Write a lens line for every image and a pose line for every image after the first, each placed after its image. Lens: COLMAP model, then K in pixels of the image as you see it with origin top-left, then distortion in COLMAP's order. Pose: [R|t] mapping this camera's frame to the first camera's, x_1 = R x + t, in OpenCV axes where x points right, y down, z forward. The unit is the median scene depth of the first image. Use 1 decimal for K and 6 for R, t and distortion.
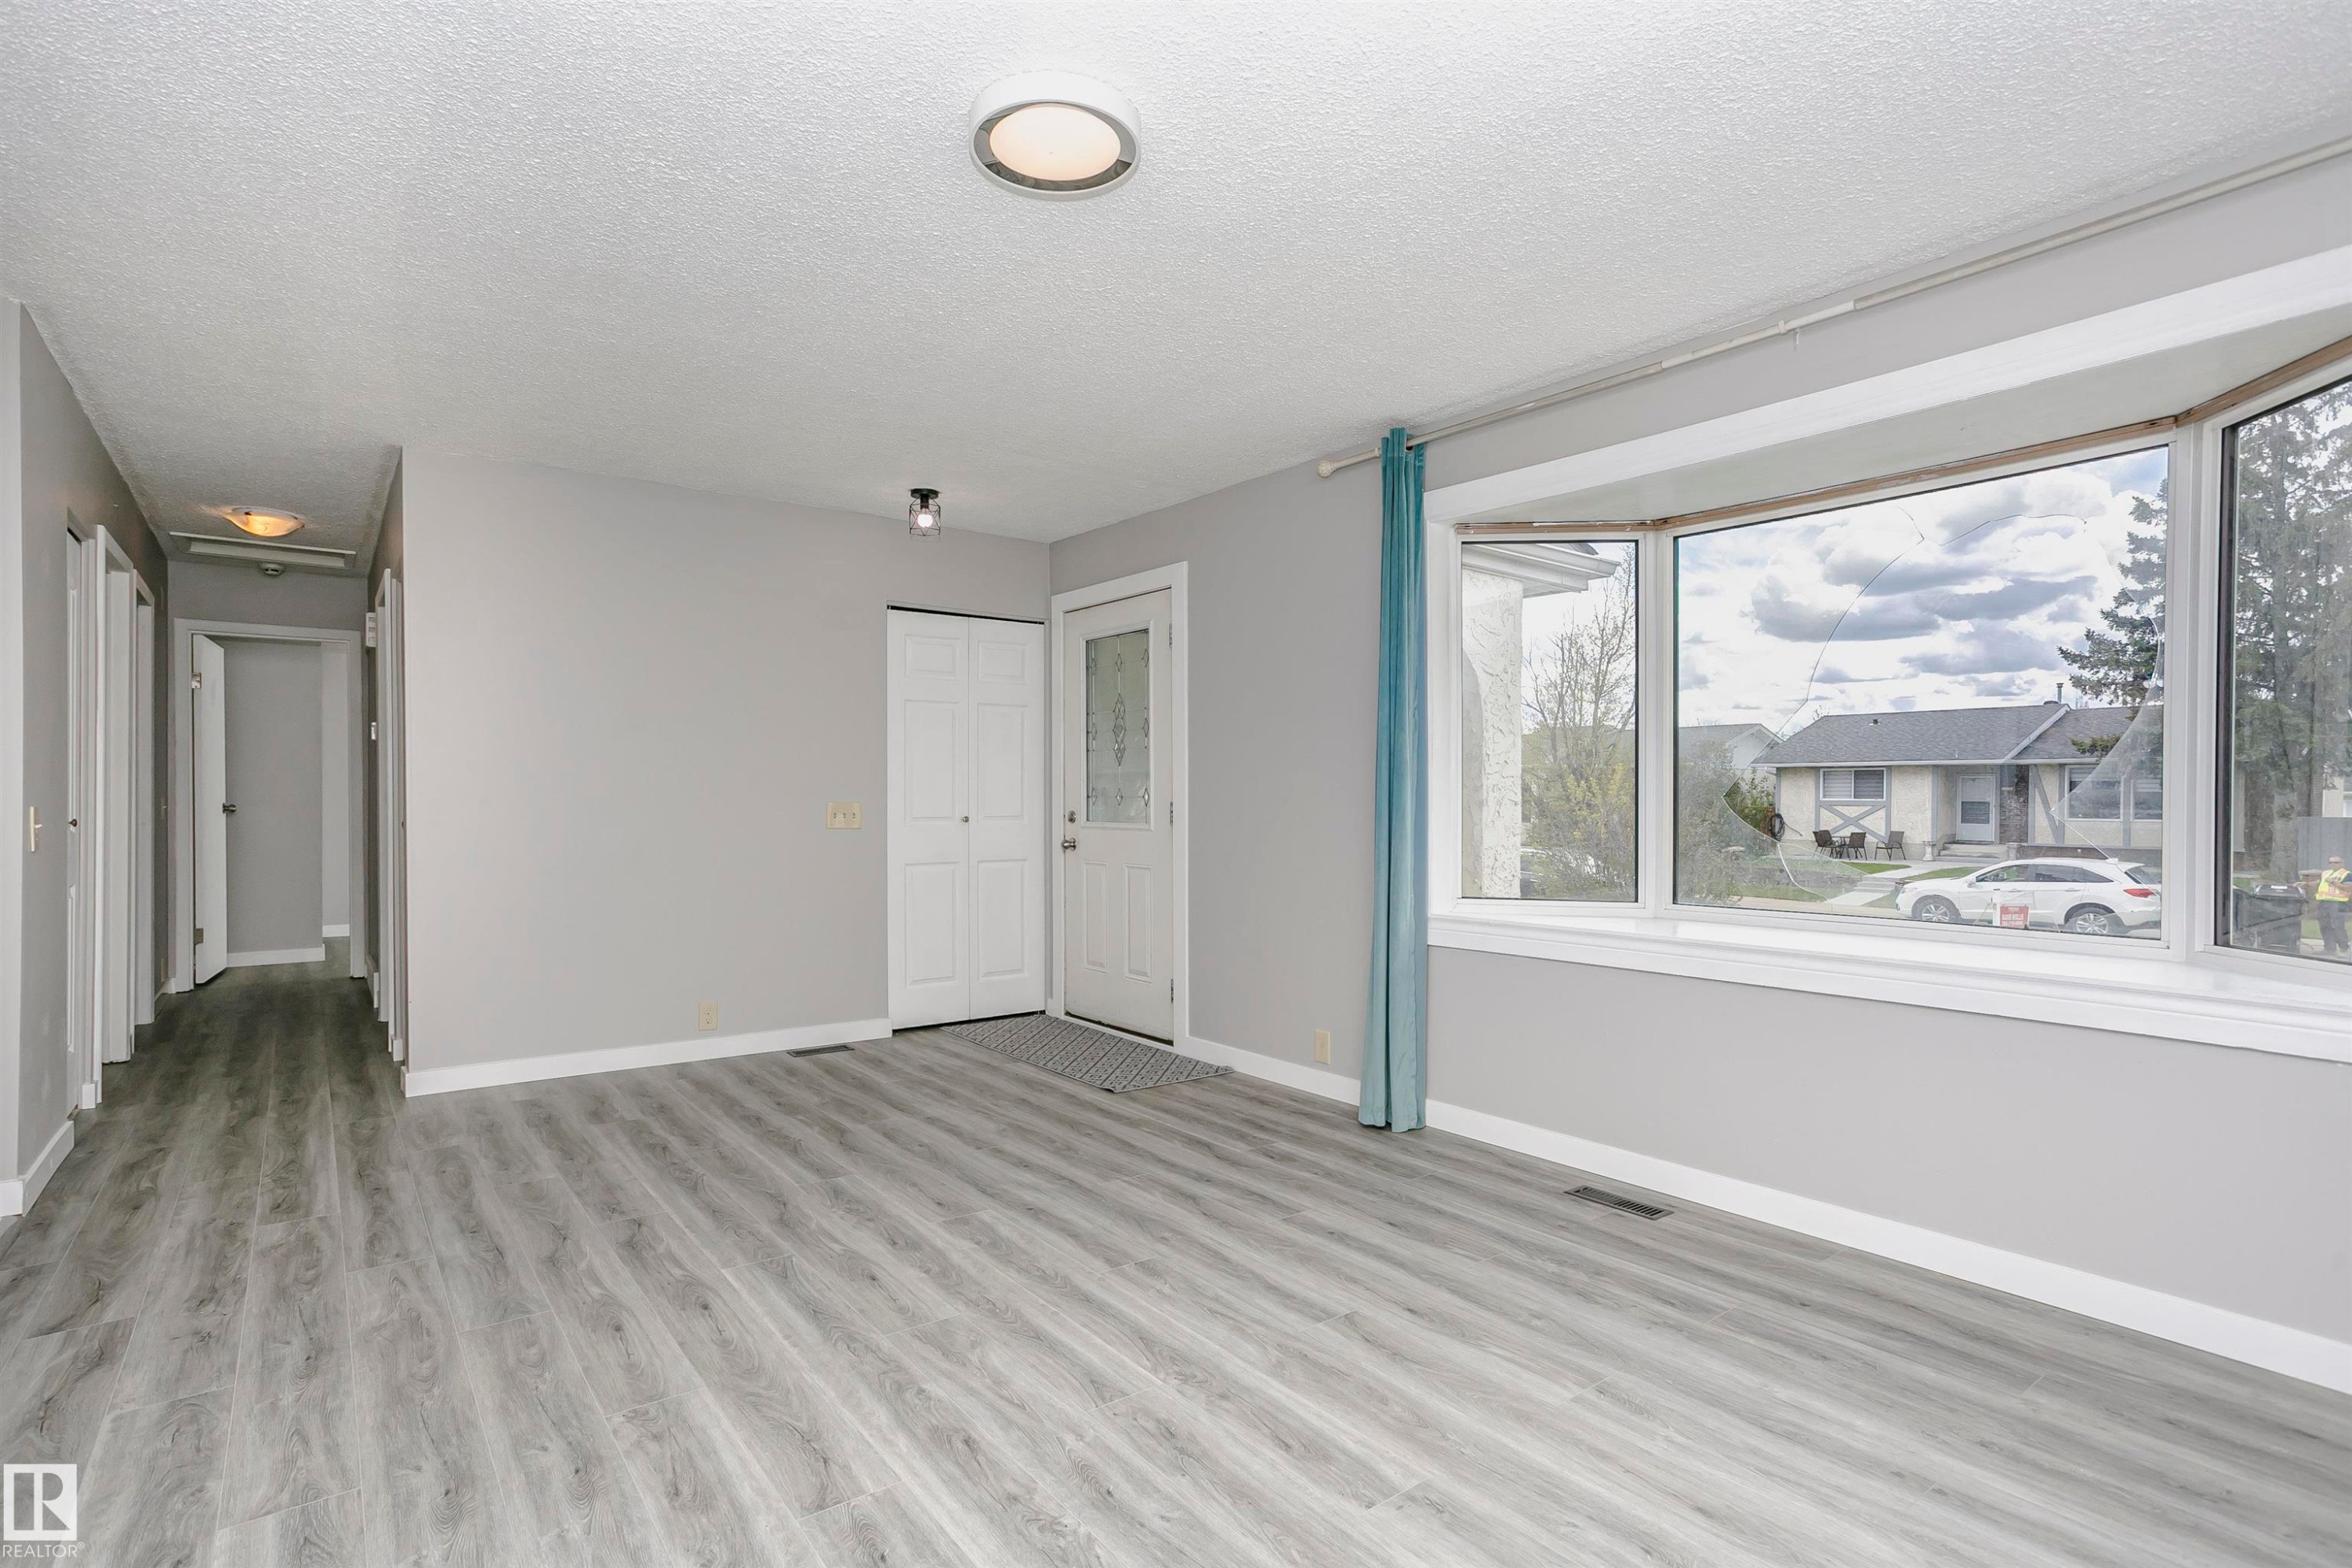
lens RADIAL K [[1148.5, 0, 1136.6], [0, 1148.5, 798.3], [0, 0, 1]] dist [-0.030876, 0.028751]
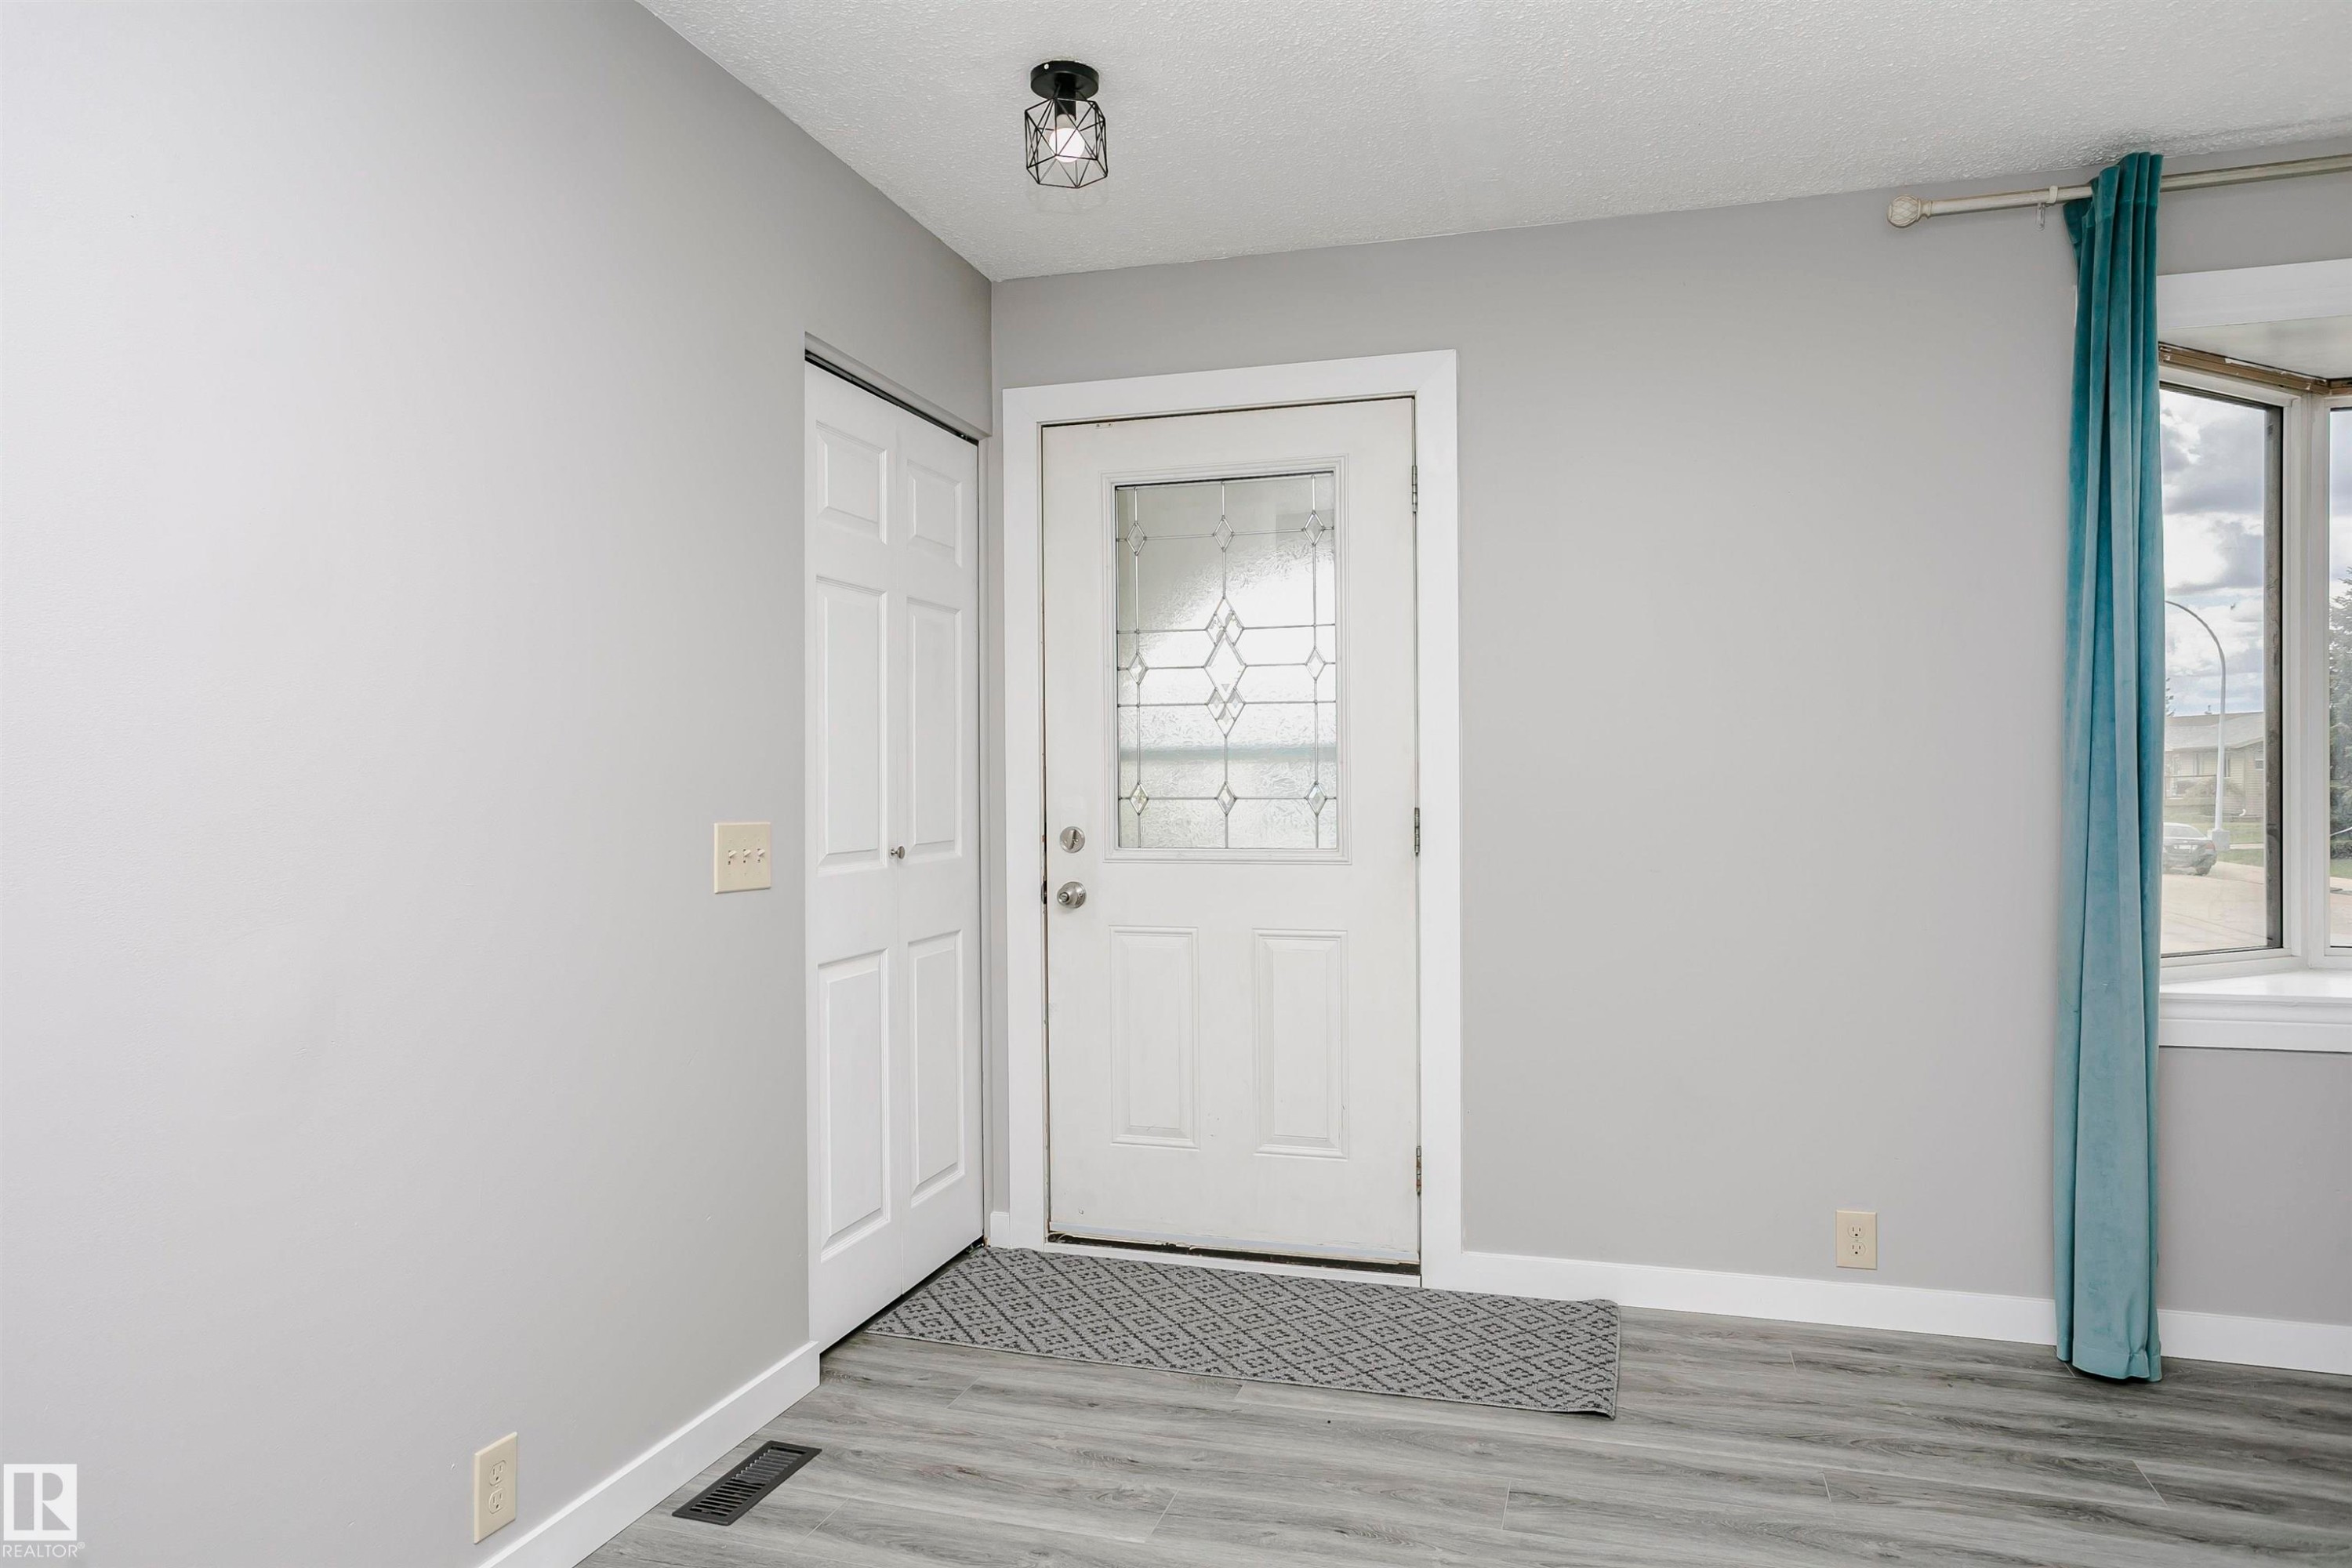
lens RADIAL K [[1471.7, 0, 1176.0], [0, 1471.7, 784.0], [0, 0, 1]] dist [0.008520, 0.003853]
pose [[0.797266, -0.008276, 0.603571, -0.479017], [0.009084, 0.999957, 0.001713, -0.010481], [-0.603559, 0.004117, 0.797307, 0.550523]]
